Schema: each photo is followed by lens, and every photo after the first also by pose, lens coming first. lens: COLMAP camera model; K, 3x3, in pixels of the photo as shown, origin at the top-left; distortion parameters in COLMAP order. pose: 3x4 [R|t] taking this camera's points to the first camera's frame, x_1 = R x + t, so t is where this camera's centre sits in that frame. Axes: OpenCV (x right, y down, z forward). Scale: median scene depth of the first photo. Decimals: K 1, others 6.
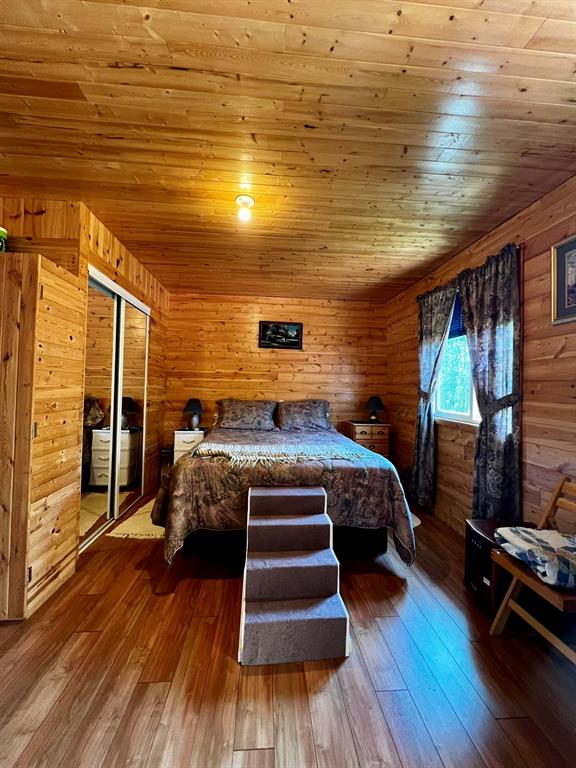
lens RADIAL K [[305.6, 0, 288.0], [0, 305.6, 384.0], [0, 0, 1]] dist [-0.001679, -0.000026]
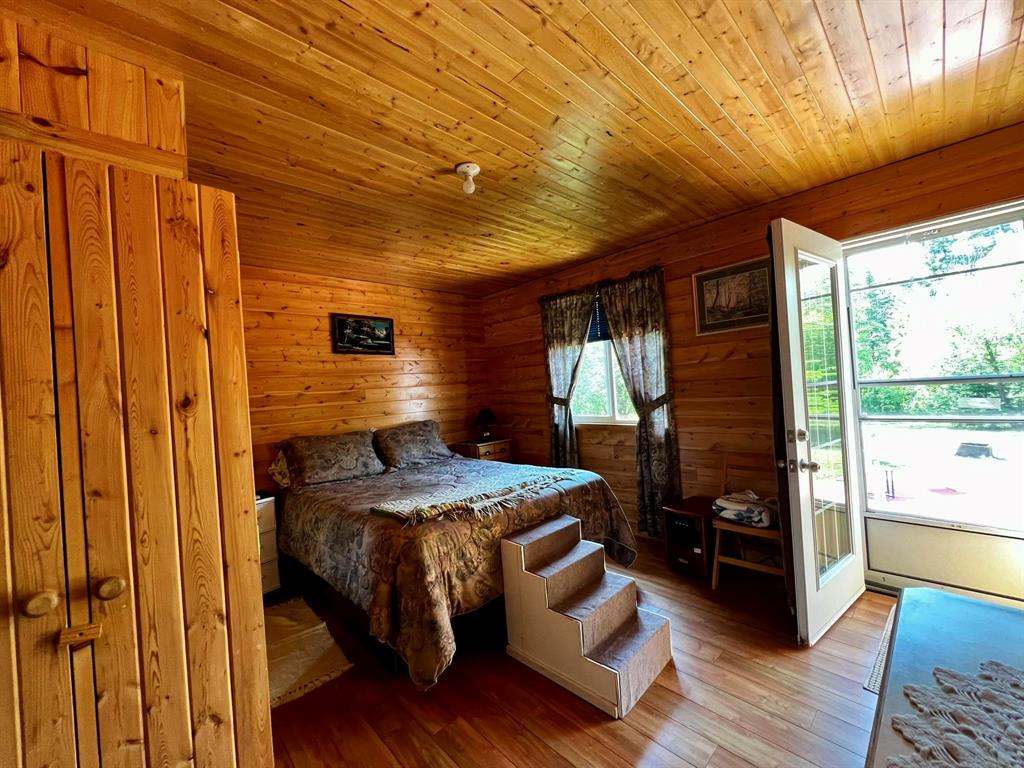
lens RADIAL K [[407.4, 0, 512.5], [0, 407.4, 387.4], [0, 0, 1]] dist [-0.001679, -0.000026]
pose [[0.774185, -0.071069, 0.628957, -0.530807], [0.077692, 0.996832, 0.017006, -0.046728], [-0.628173, 0.035699, 0.777254, 0.114426]]
